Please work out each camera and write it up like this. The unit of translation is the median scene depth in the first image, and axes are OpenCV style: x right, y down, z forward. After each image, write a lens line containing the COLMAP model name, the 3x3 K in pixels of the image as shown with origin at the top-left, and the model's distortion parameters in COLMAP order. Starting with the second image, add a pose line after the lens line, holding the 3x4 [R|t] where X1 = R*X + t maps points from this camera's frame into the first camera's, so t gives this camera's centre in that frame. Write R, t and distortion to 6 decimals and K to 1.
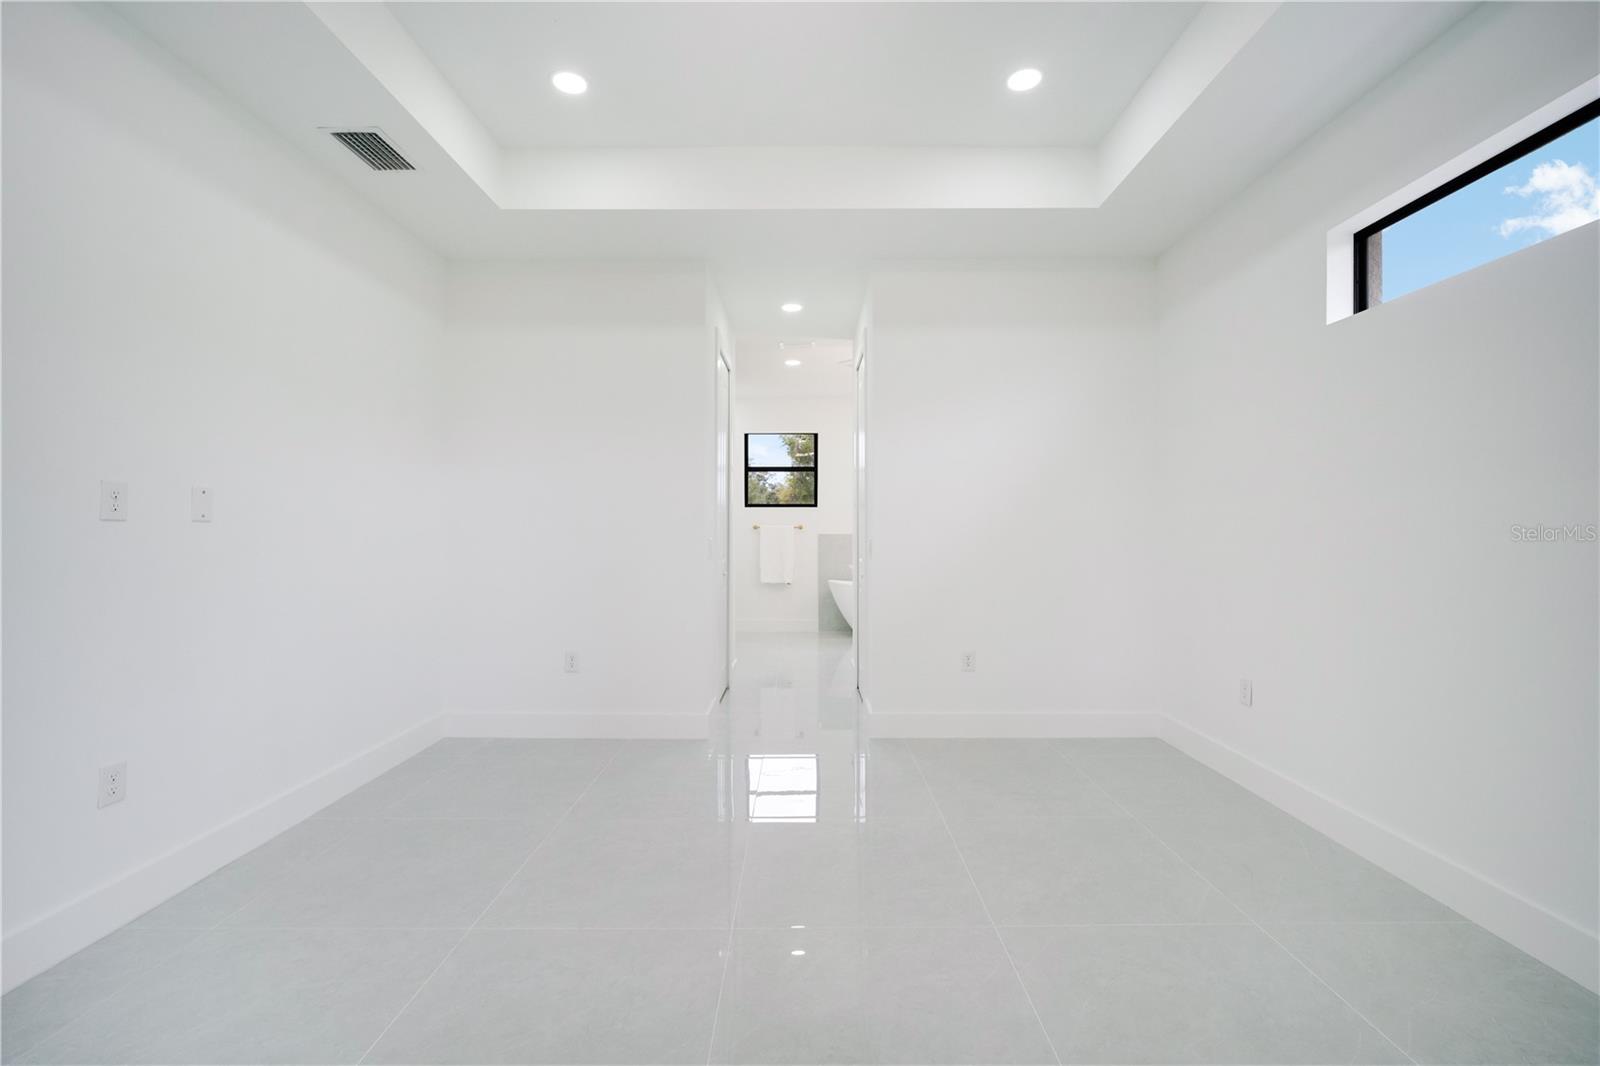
lens RADIAL K [[700.7, 0, 804.2], [0, 700.7, 547.3], [0, 0, 1]] dist [-0.002203, -0.000037]
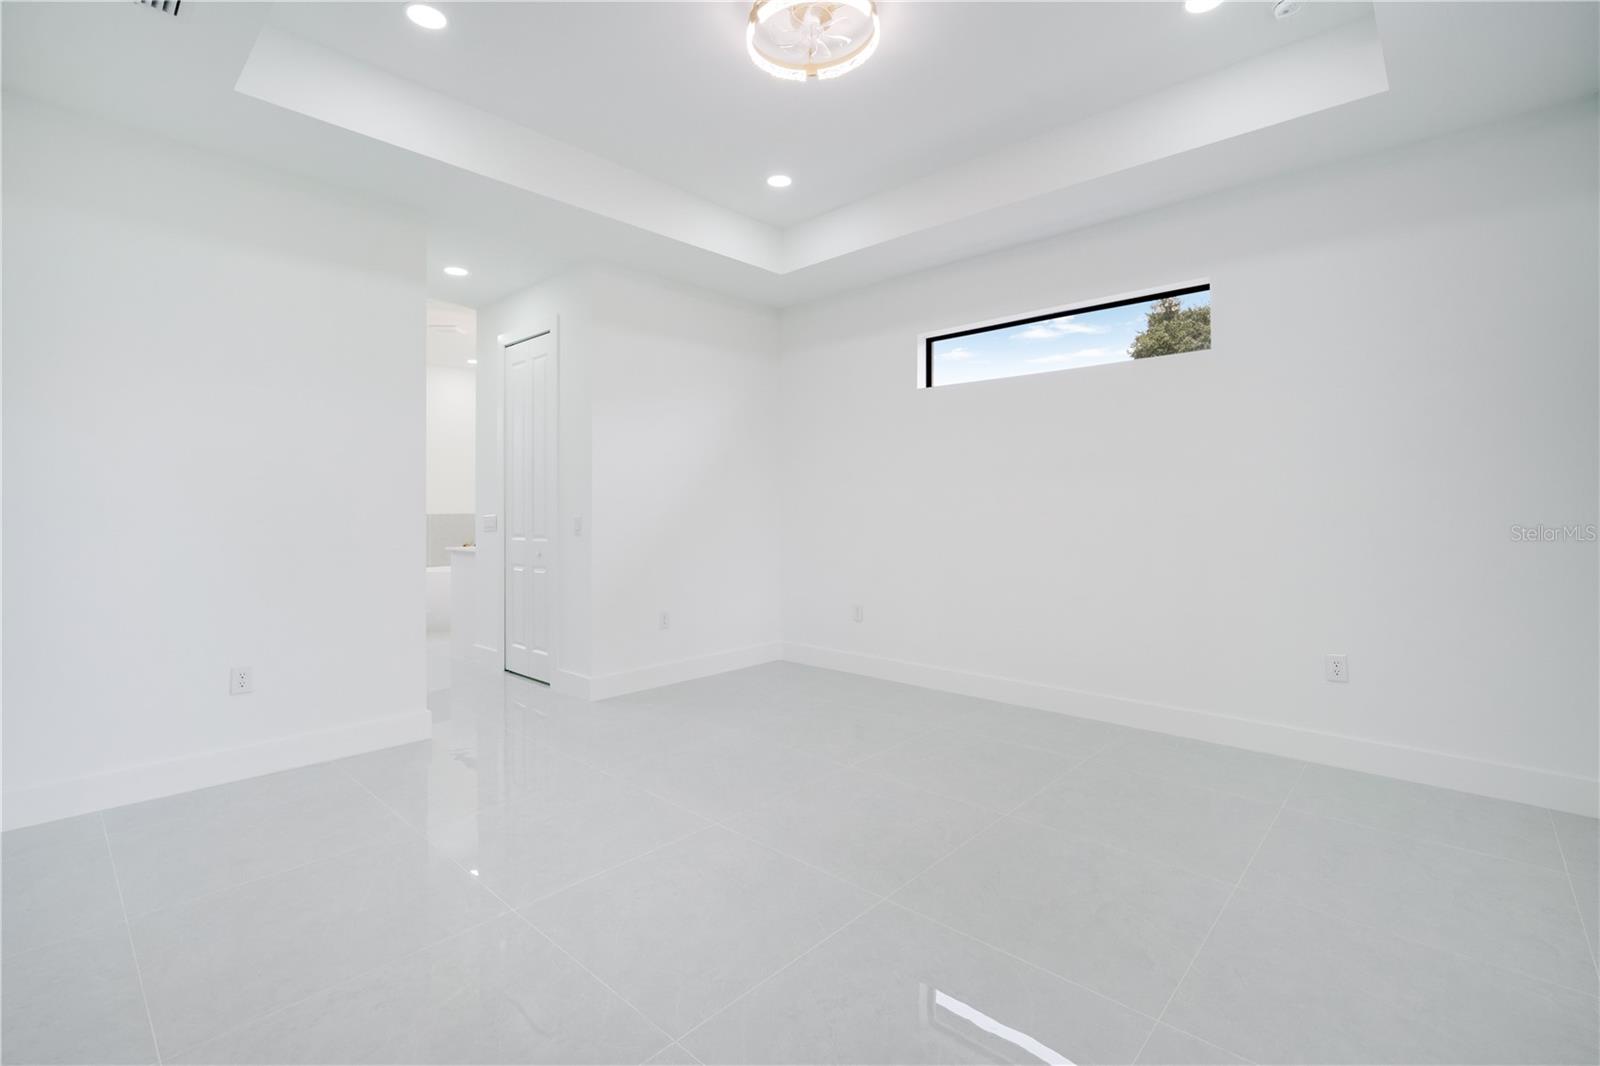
lens RADIAL K [[700.7, 0, 804.2], [0, 700.7, 547.3], [0, 0, 1]] dist [-0.002203, -0.000037]
pose [[0.678623, -0.040275, 0.733381, -0.621258], [0.017165, 0.999092, 0.038984, -0.004255], [-0.734286, -0.013867, 0.678699, 0.022708]]
